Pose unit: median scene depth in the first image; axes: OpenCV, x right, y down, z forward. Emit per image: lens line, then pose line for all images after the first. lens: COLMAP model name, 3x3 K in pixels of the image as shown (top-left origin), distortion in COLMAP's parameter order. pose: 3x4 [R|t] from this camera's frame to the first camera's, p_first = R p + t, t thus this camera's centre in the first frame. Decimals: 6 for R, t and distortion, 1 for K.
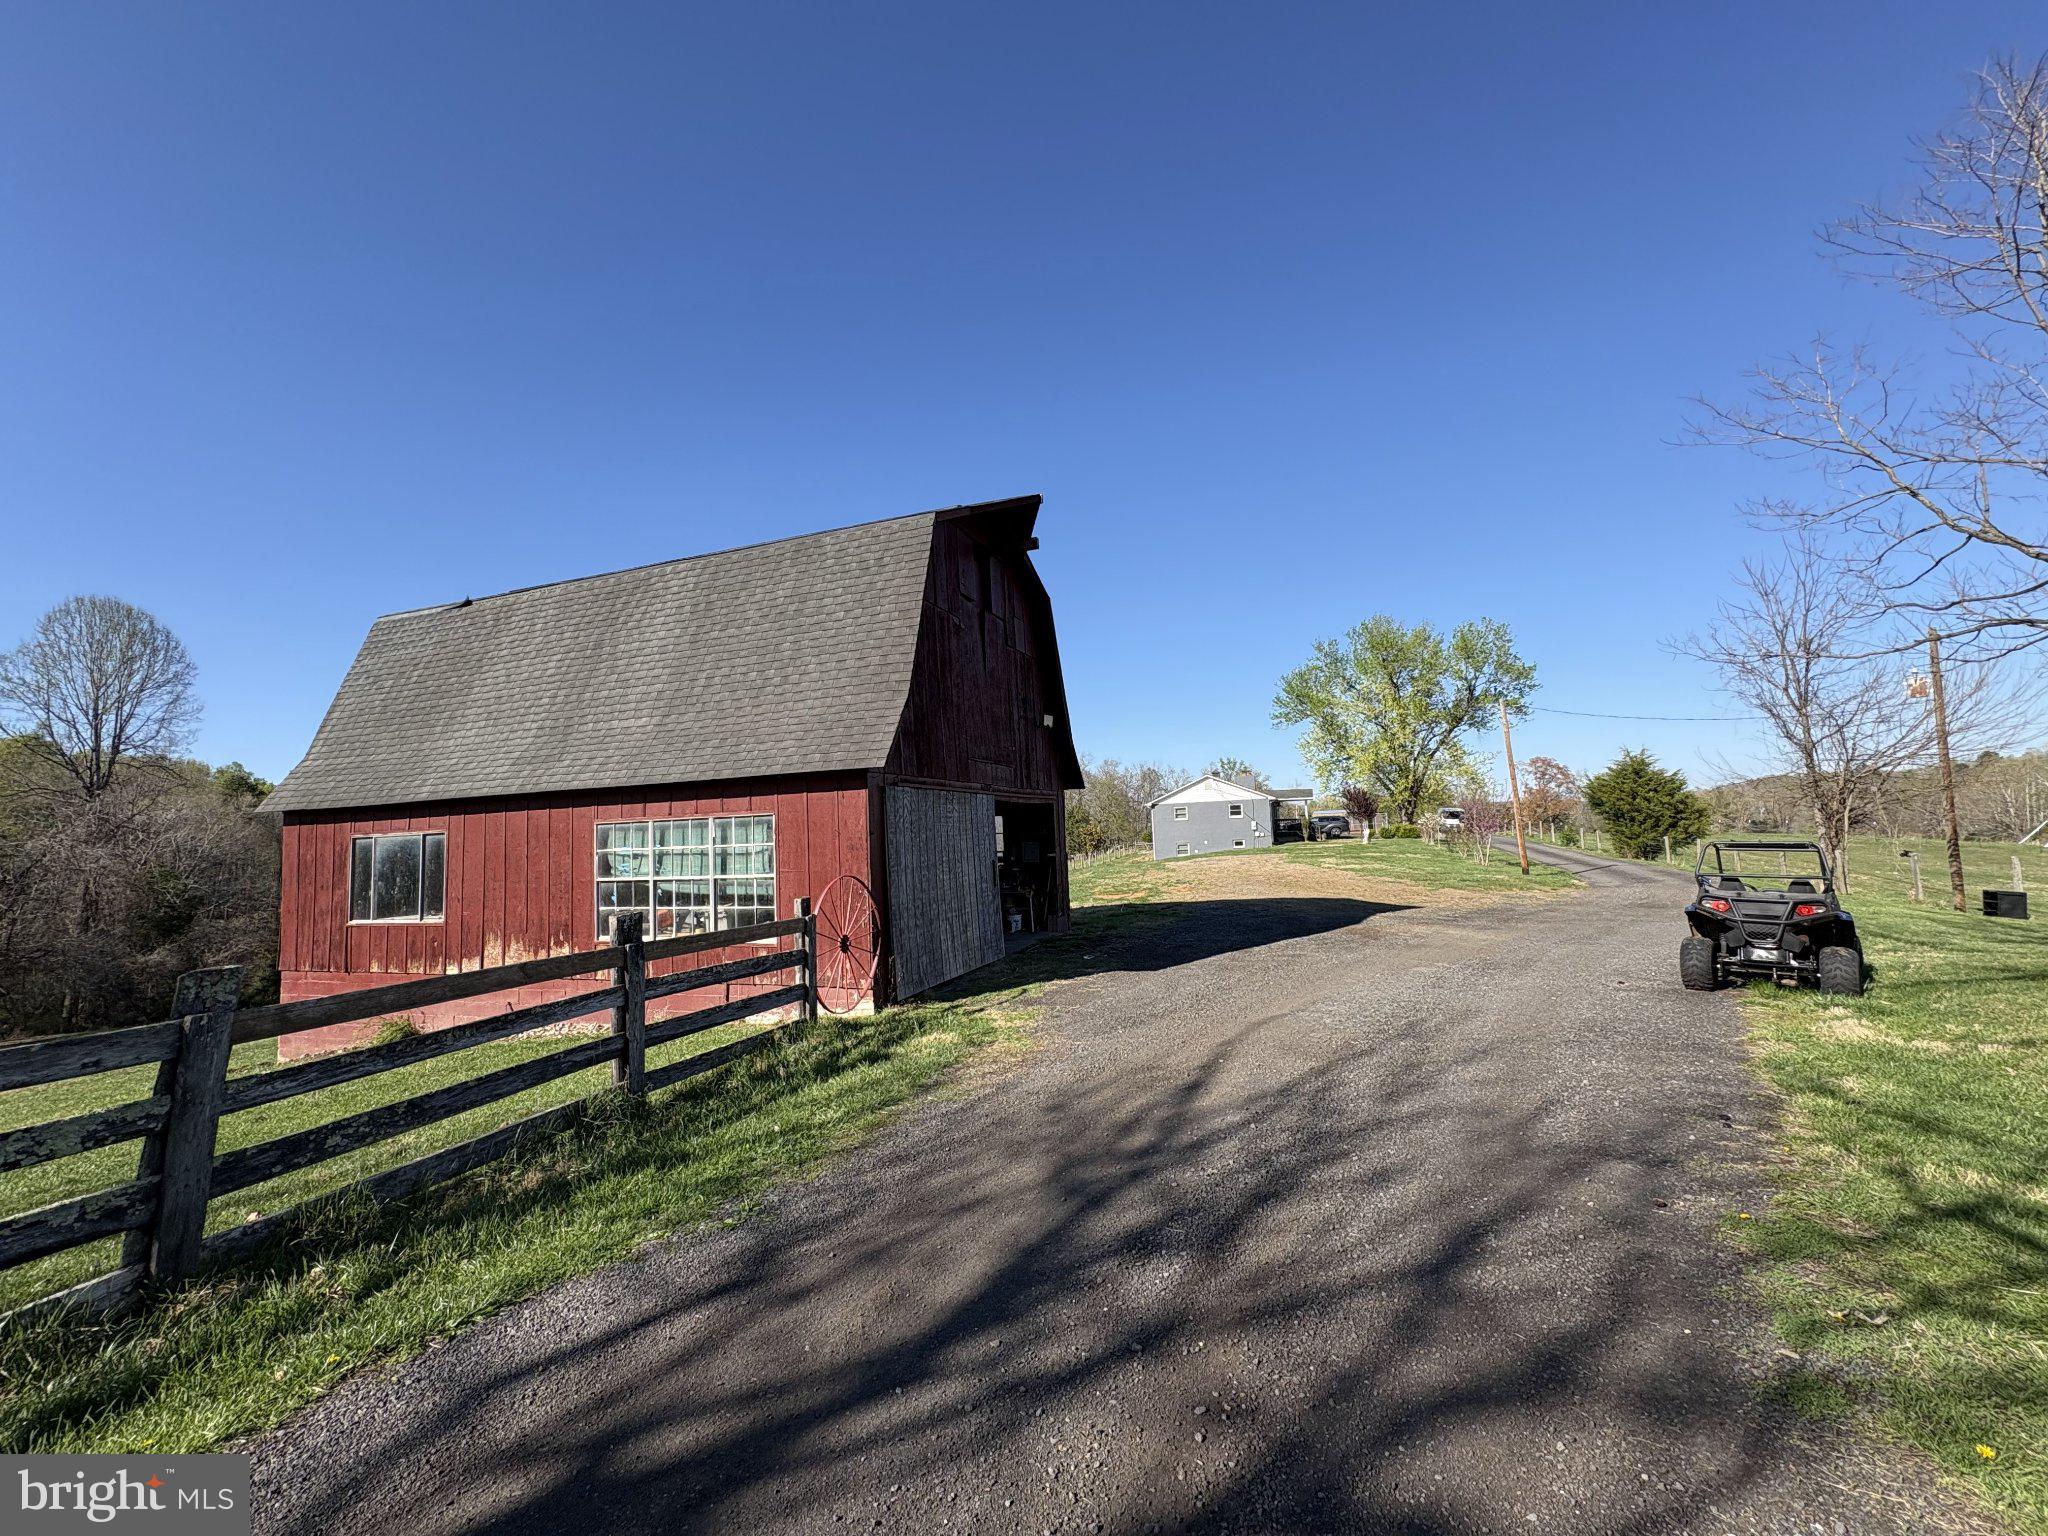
lens RADIAL K [[813.2, 0, 1026.7], [0, 813.2, 768.8], [0, 0, 1]] dist [-0.000490, 0.000637]
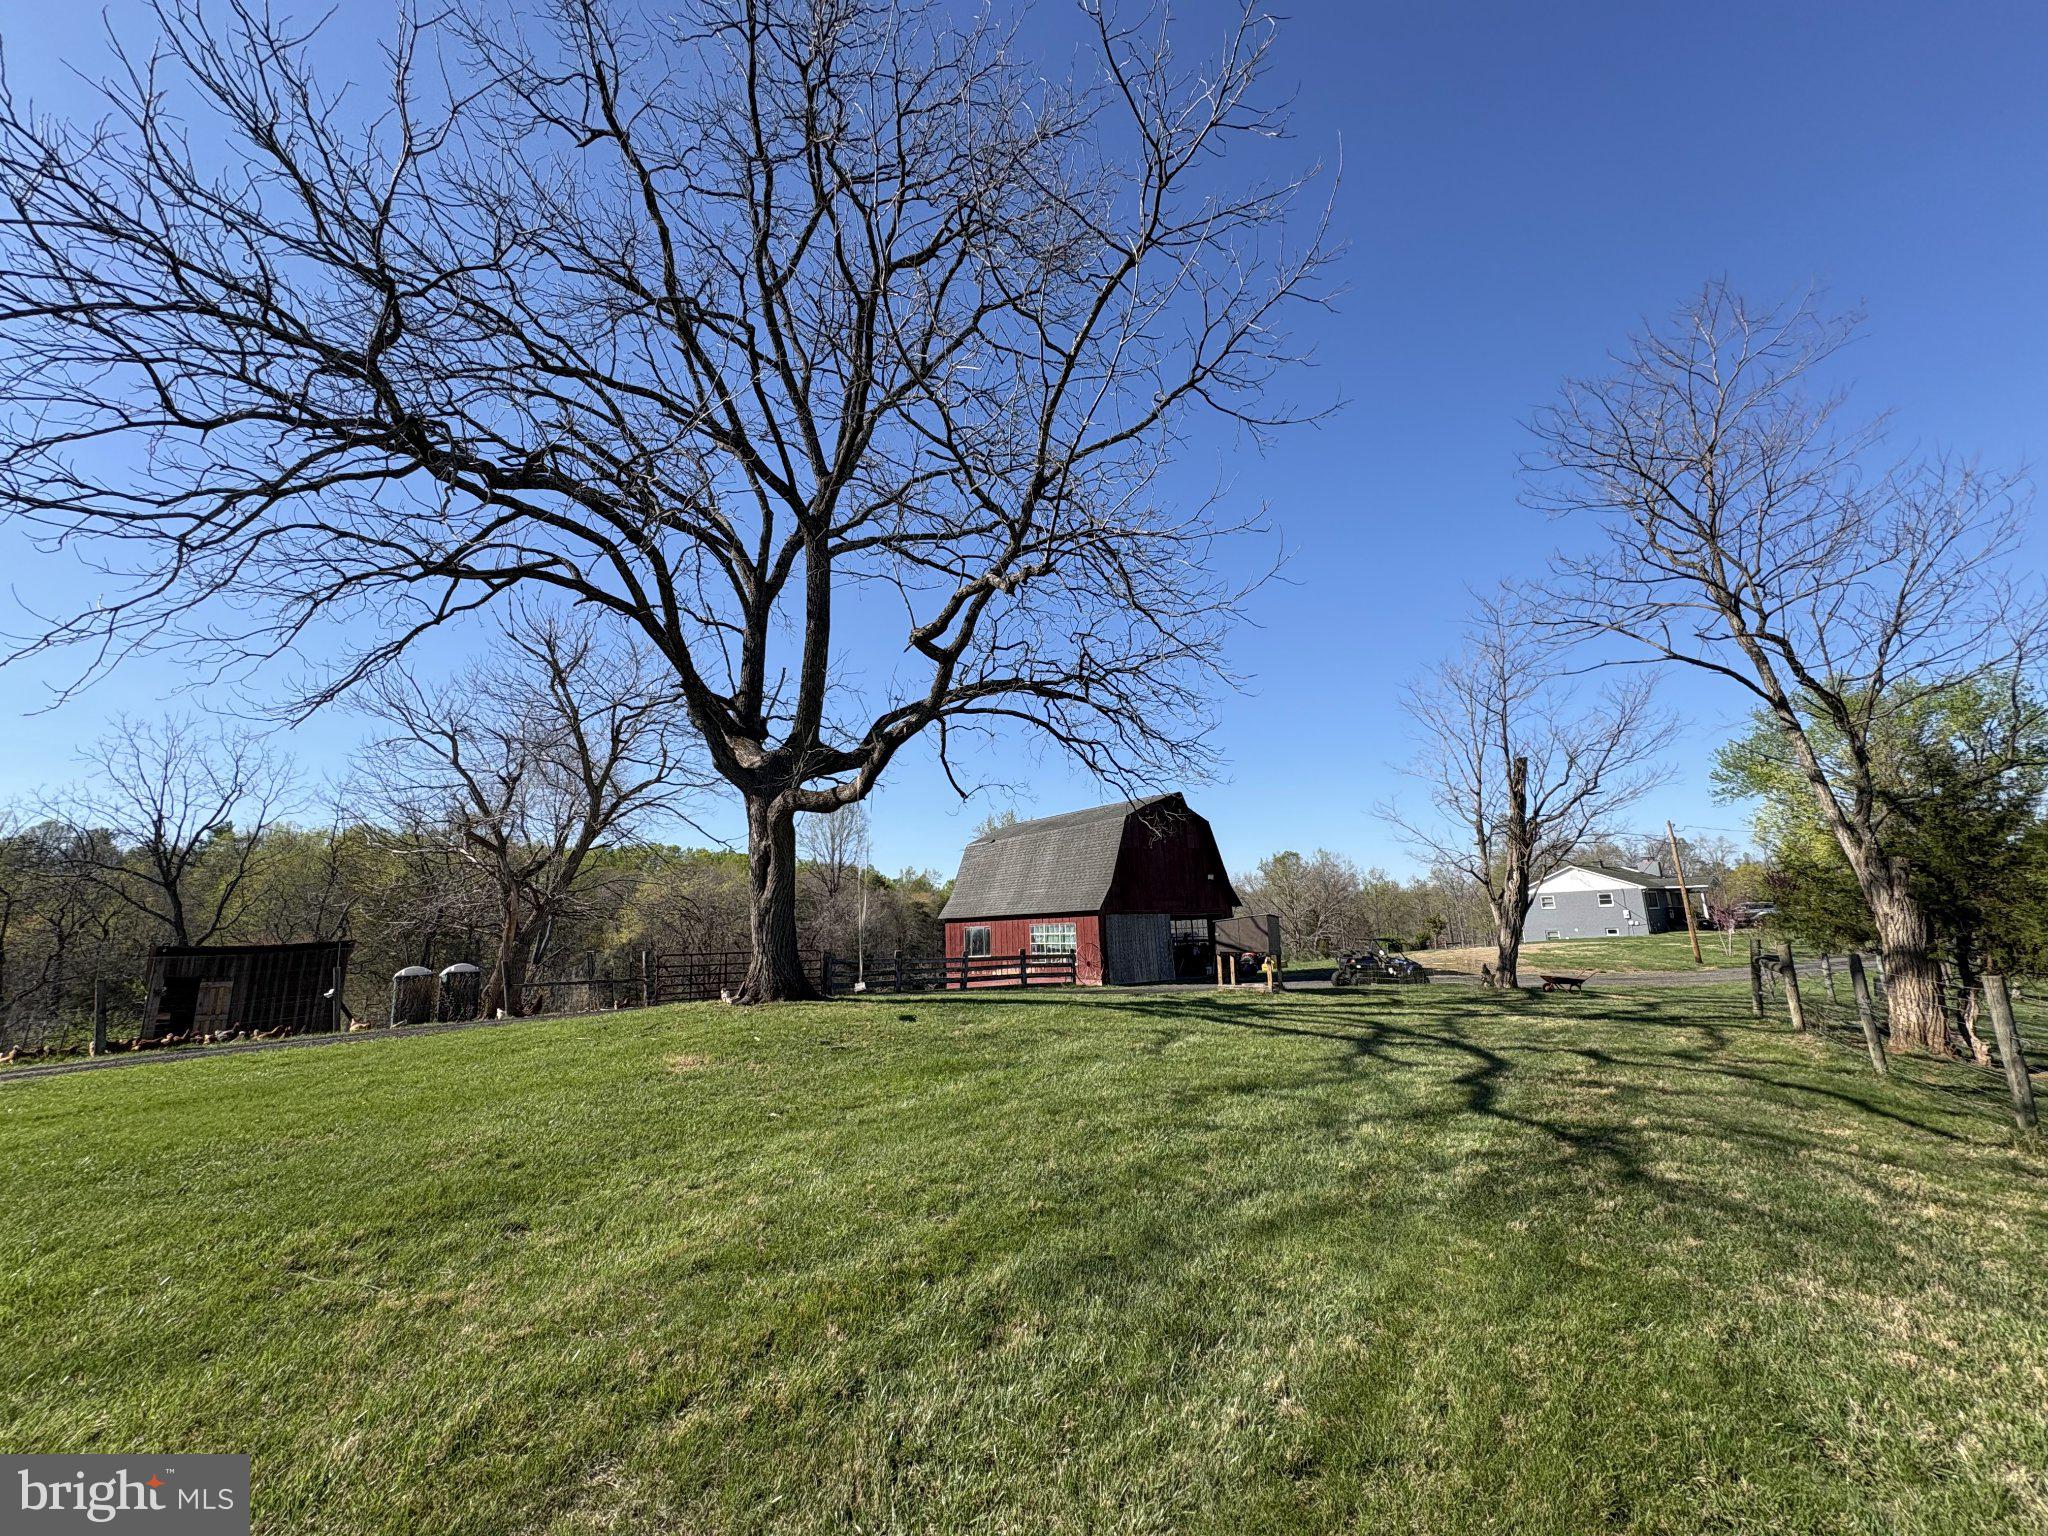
lens RADIAL K [[813.2, 0, 1026.7], [0, 813.2, 768.8], [0, 0, 1]] dist [-0.000490, 0.000637]
pose [[0.839231, -0.093304, -0.535710, 0.324685], [0.041479, 0.993283, -0.108020, -0.052717], [0.542191, 0.068433, 0.837464, -0.453646]]
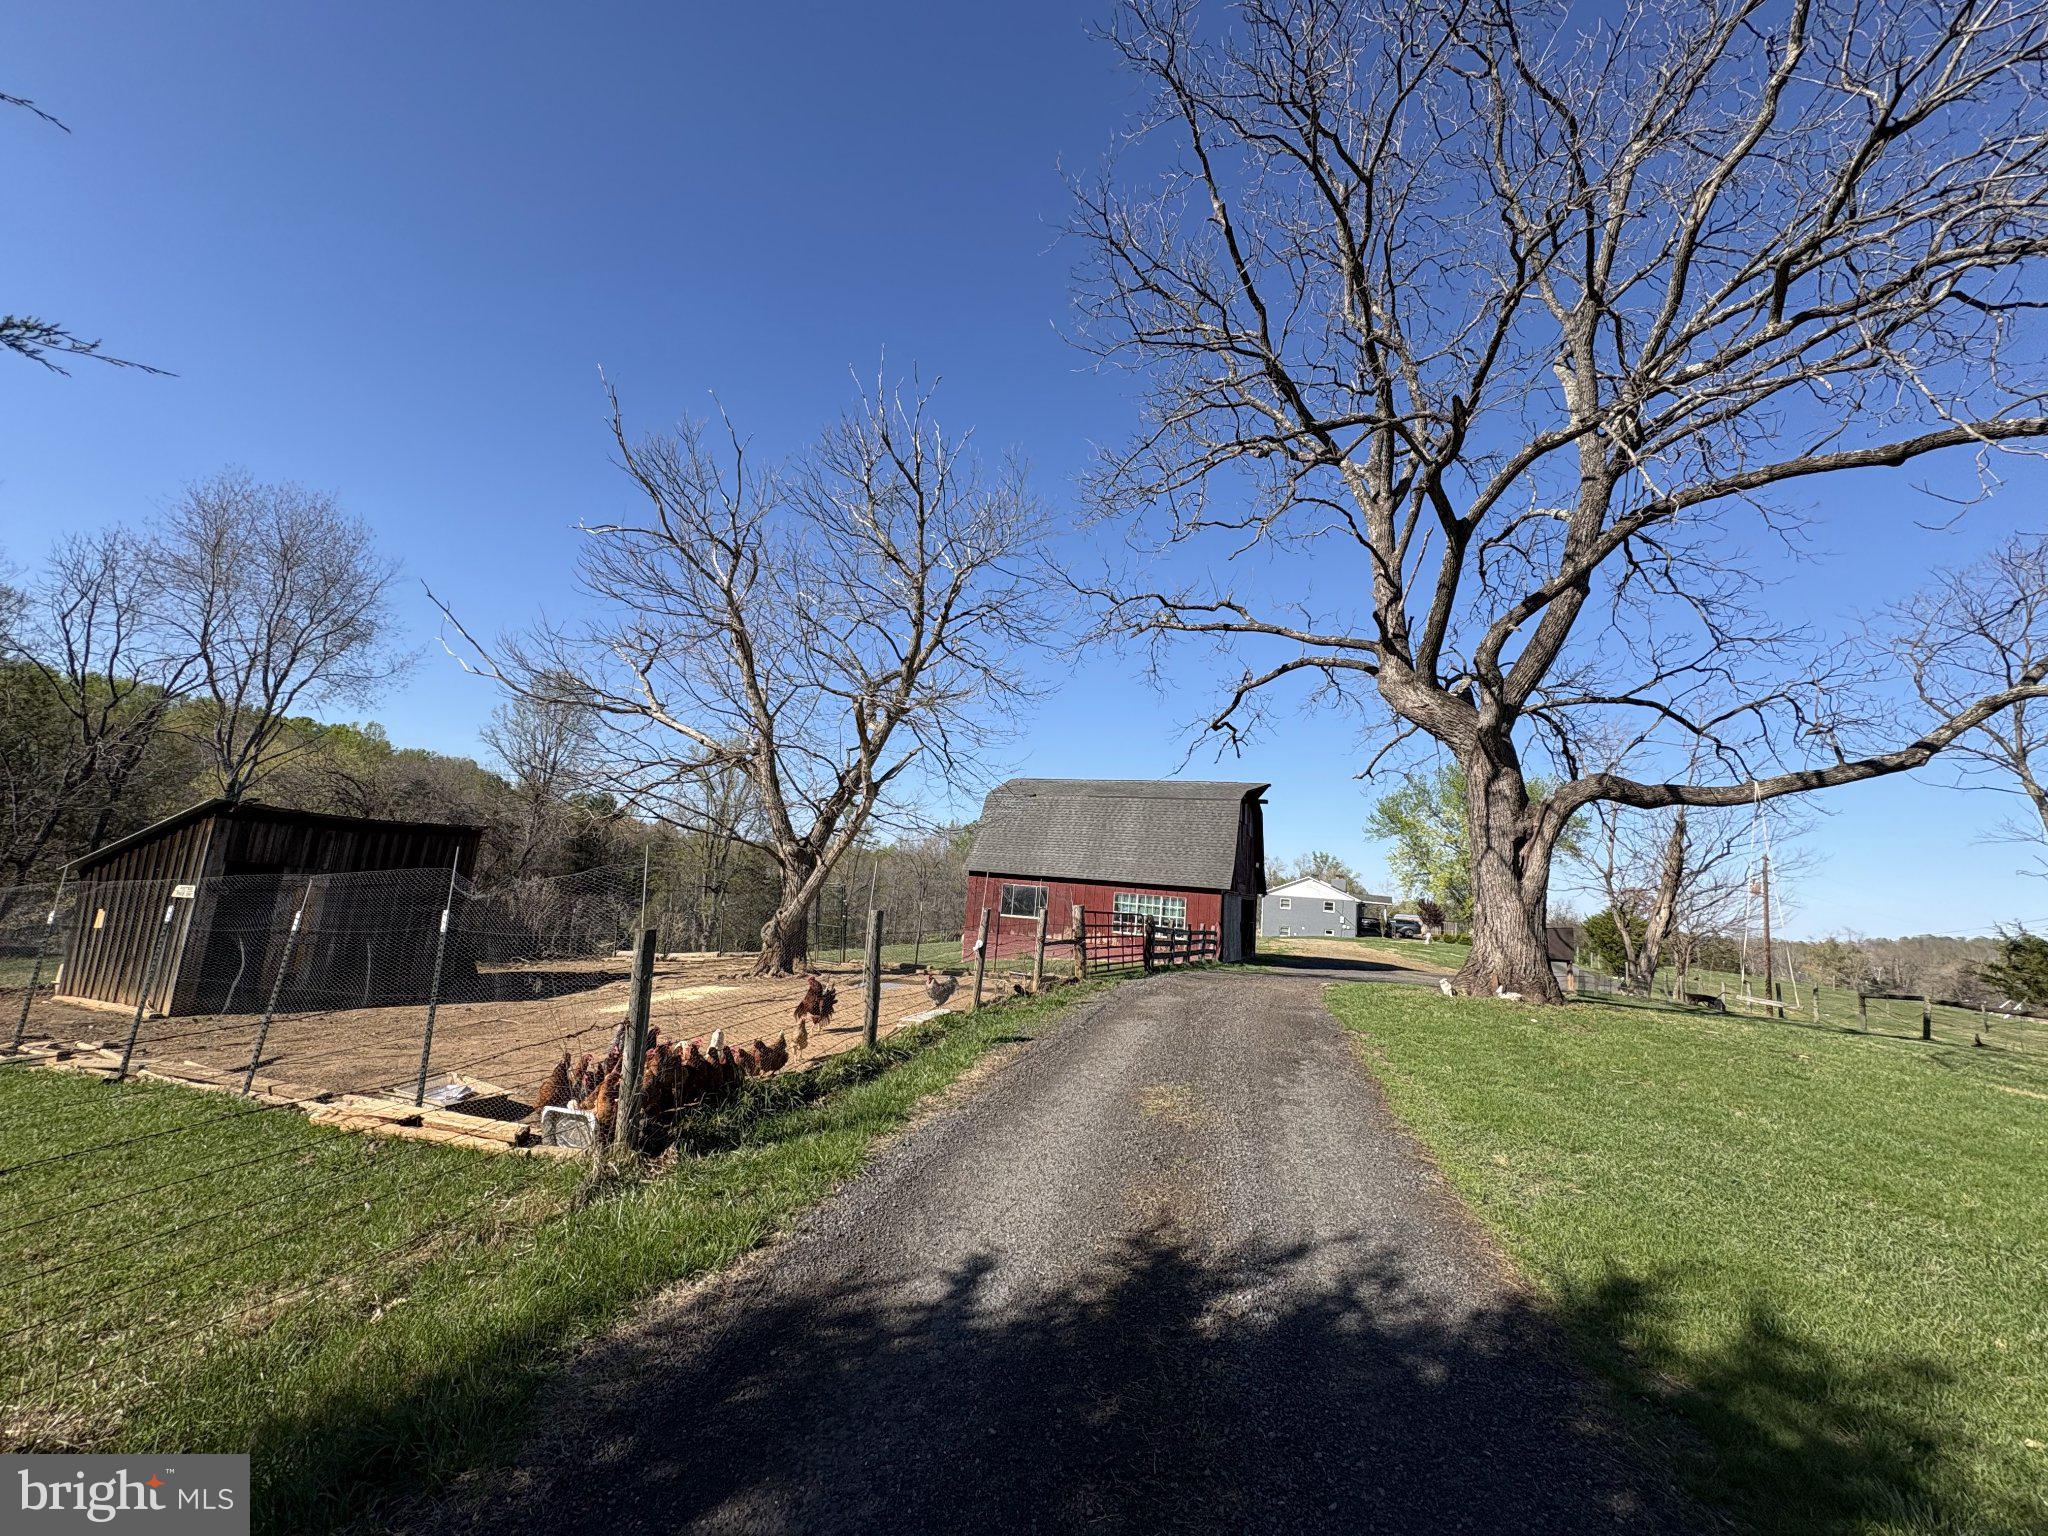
lens RADIAL K [[818.2, 0, 1024.0], [0, 818.2, 768.0], [0, 0, 1]] dist [-0.002532, -0.000136]
pose [[0.988146, 0.106201, -0.110855, -0.161843], [-0.113928, 0.991304, -0.065854, -0.041591], [0.102897, 0.077703, 0.991652, -0.569848]]
